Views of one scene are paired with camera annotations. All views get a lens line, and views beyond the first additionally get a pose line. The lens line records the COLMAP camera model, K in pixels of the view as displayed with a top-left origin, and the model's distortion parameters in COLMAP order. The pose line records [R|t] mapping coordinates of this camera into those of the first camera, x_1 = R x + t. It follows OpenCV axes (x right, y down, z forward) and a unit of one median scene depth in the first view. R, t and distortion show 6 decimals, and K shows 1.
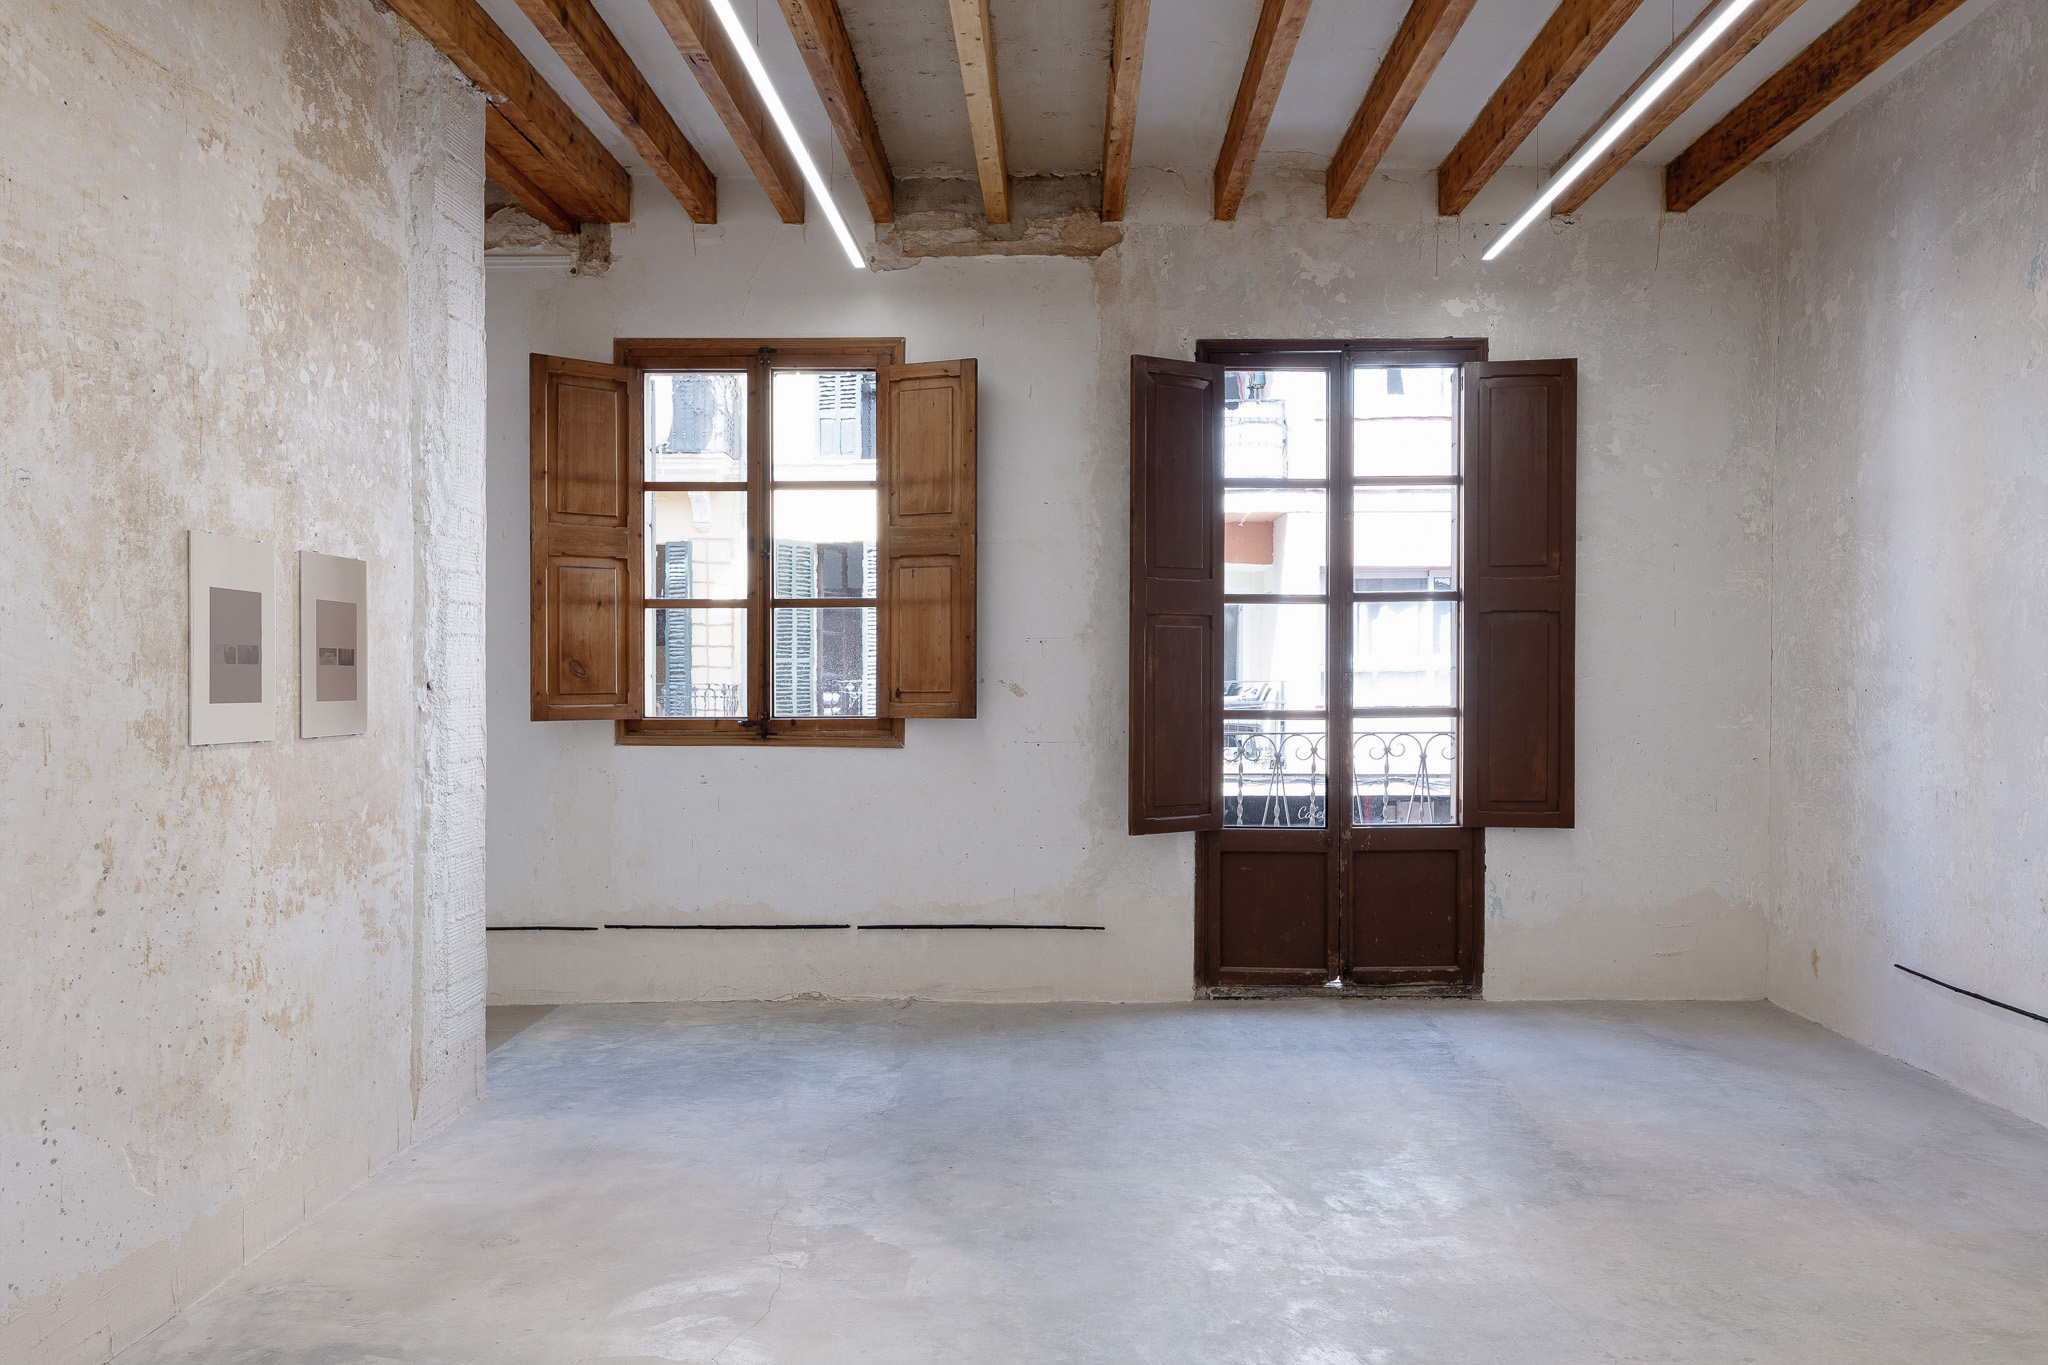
lens RADIAL K [[1339.4, 0, 1024.3], [0, 1339.4, 688.0], [0, 0, 1]] dist [0.004379, -0.000240]
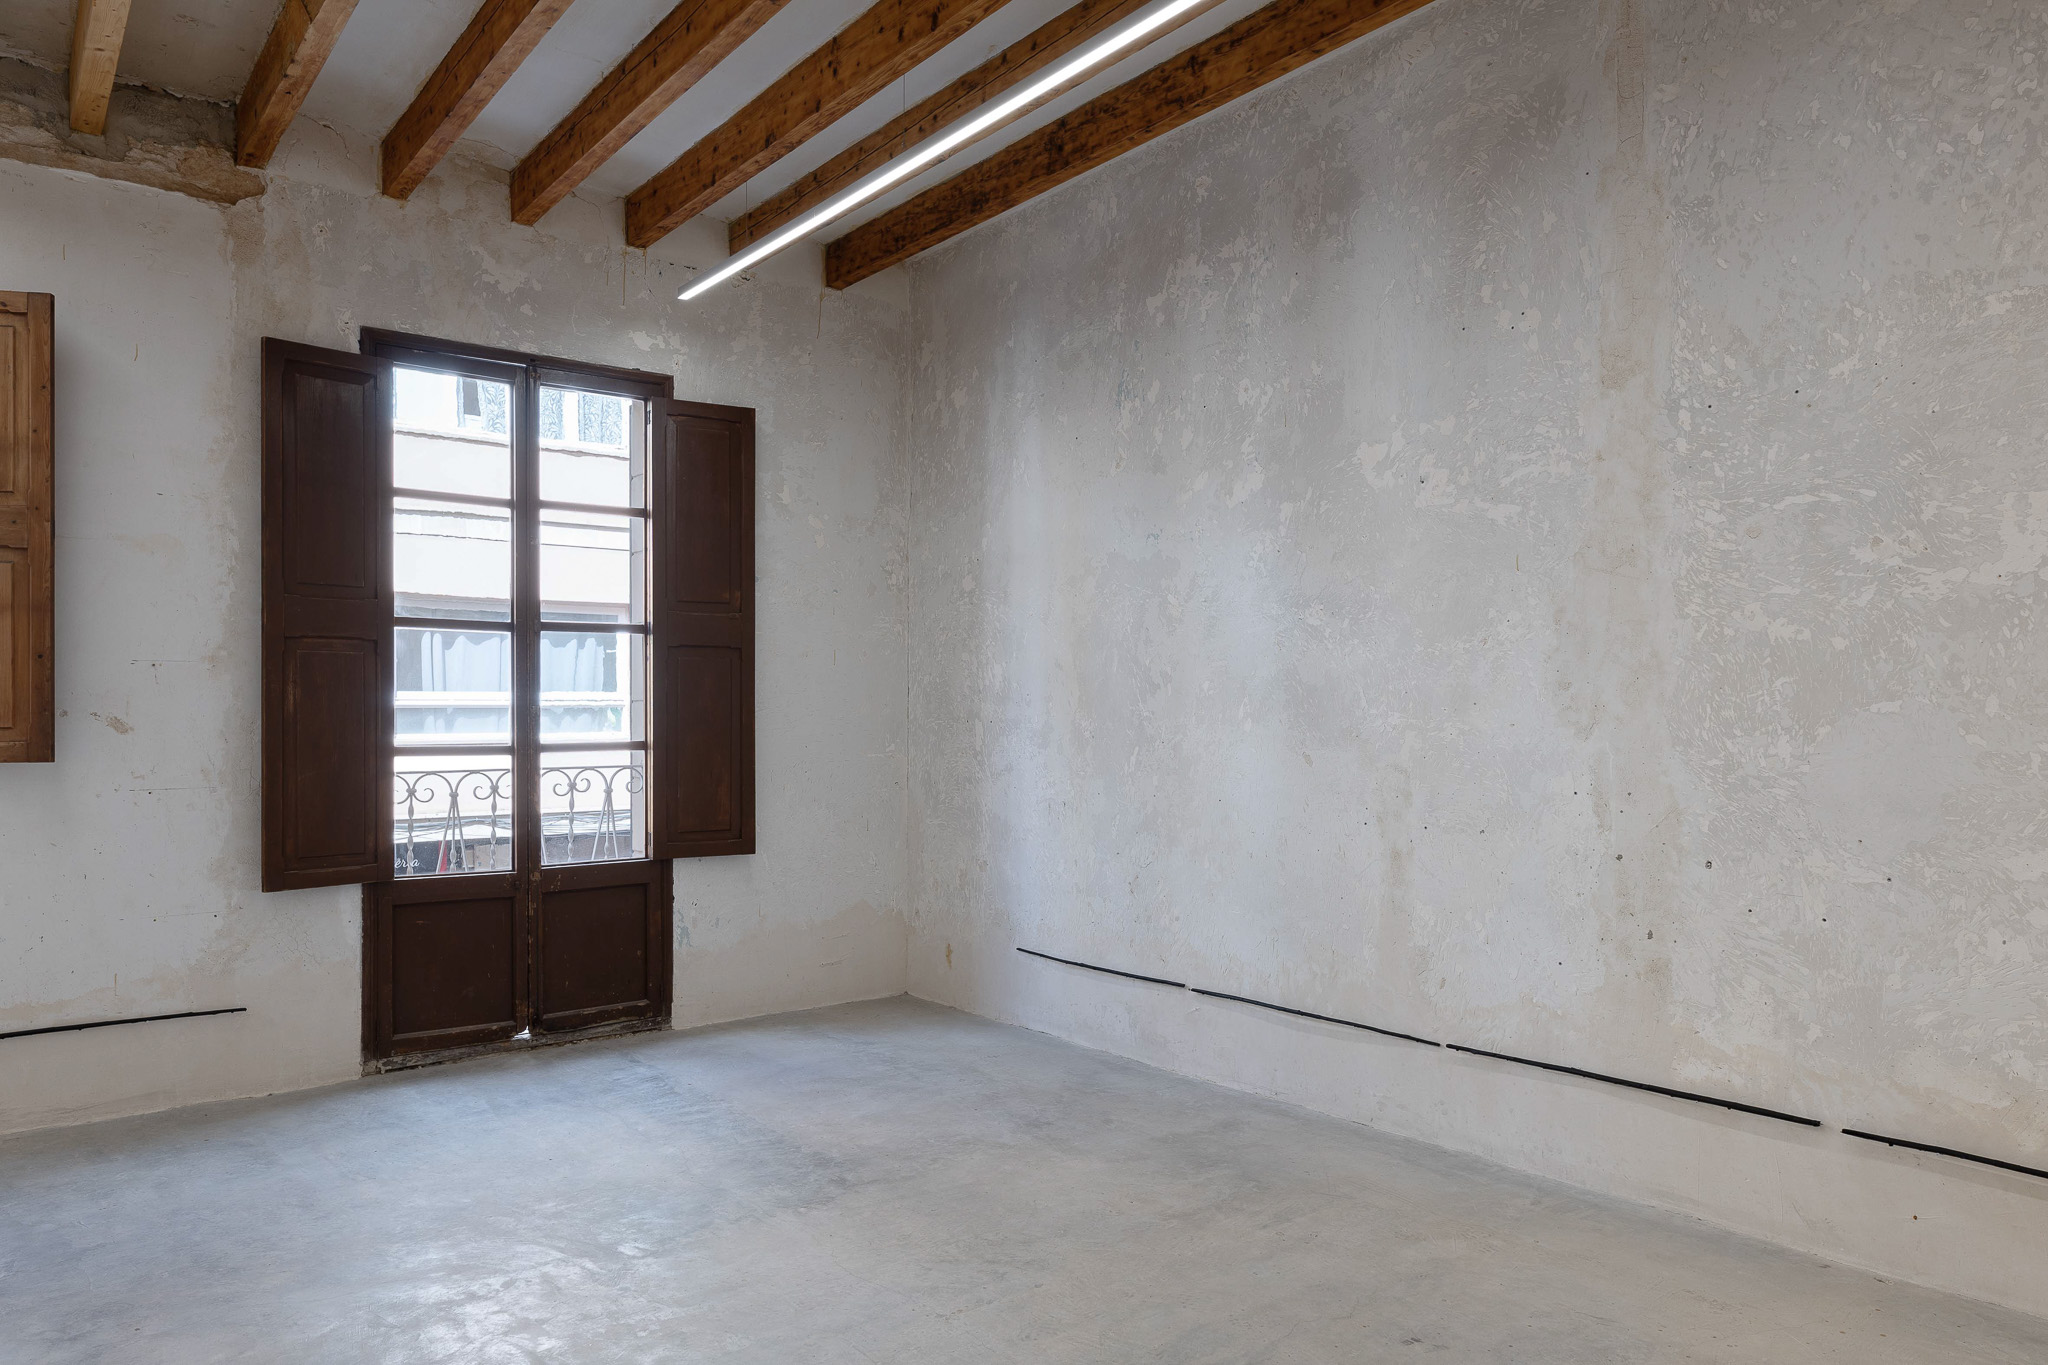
lens RADIAL K [[1371.2, 0, 990.1], [0, 1371.2, 723.3], [0, 0, 1]] dist [0.001900, 0.000113]
pose [[0.780981, -0.002533, 0.624549, -0.187728], [0.004424, 0.999989, -0.001477, 0.006952], [-0.624539, 0.003917, 0.780984, 0.066129]]
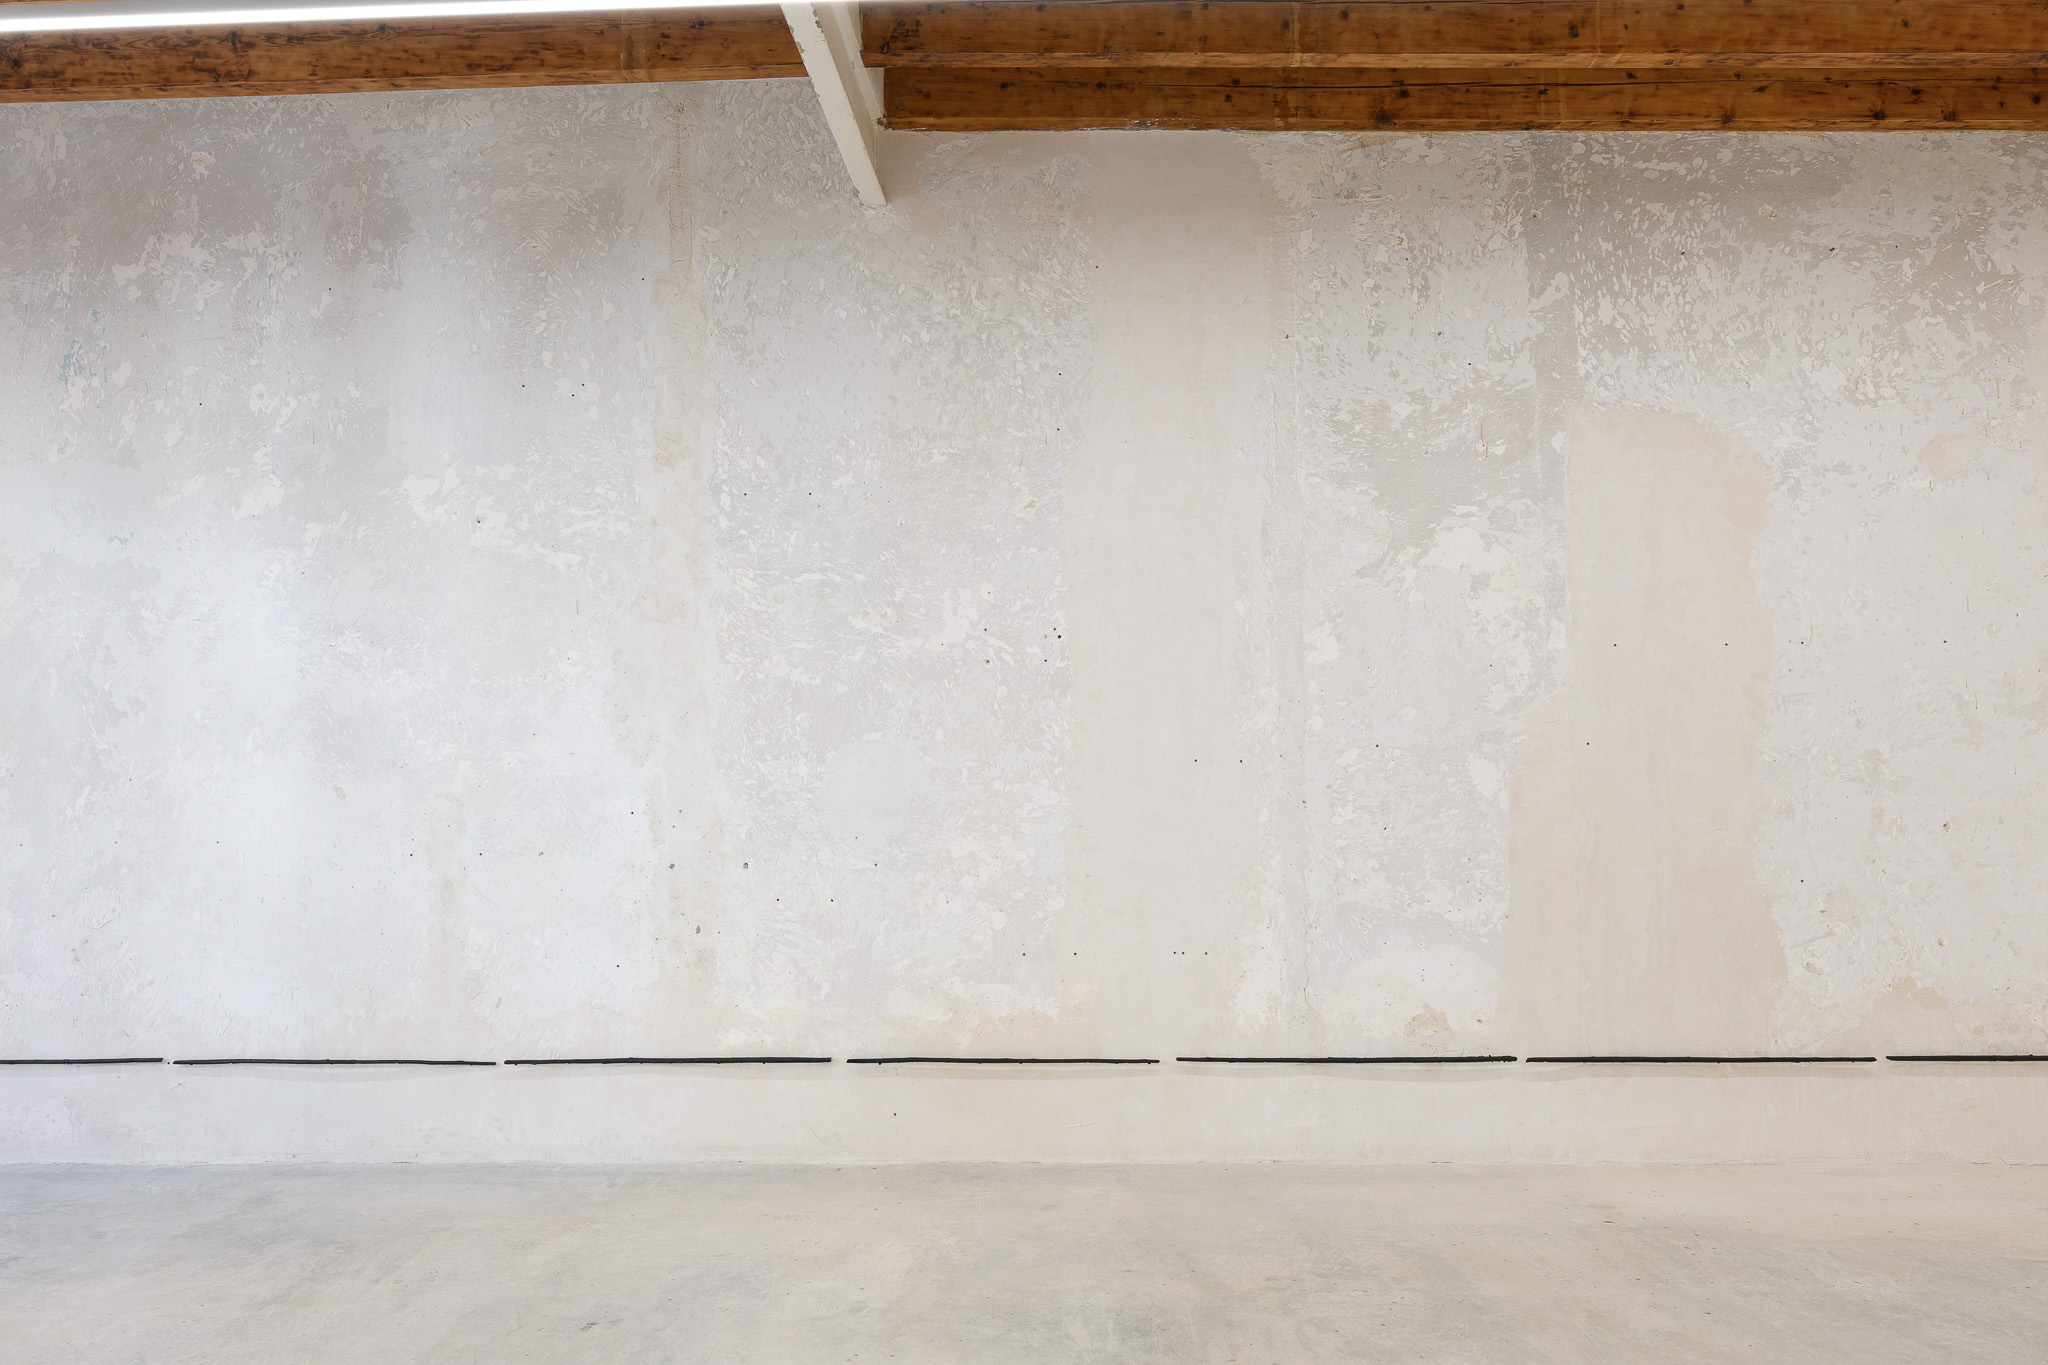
lens RADIAL K [[1368.6, 0, 1024.0], [0, 1368.6, 682.5], [0, 0, 1]] dist [0.003965, -0.002073]
pose [[0.011921, 0.043385, 0.998987, -0.379933], [0.015726, 0.998927, -0.043570, 0.004662], [-0.999805, 0.016229, 0.011225, 0.256814]]
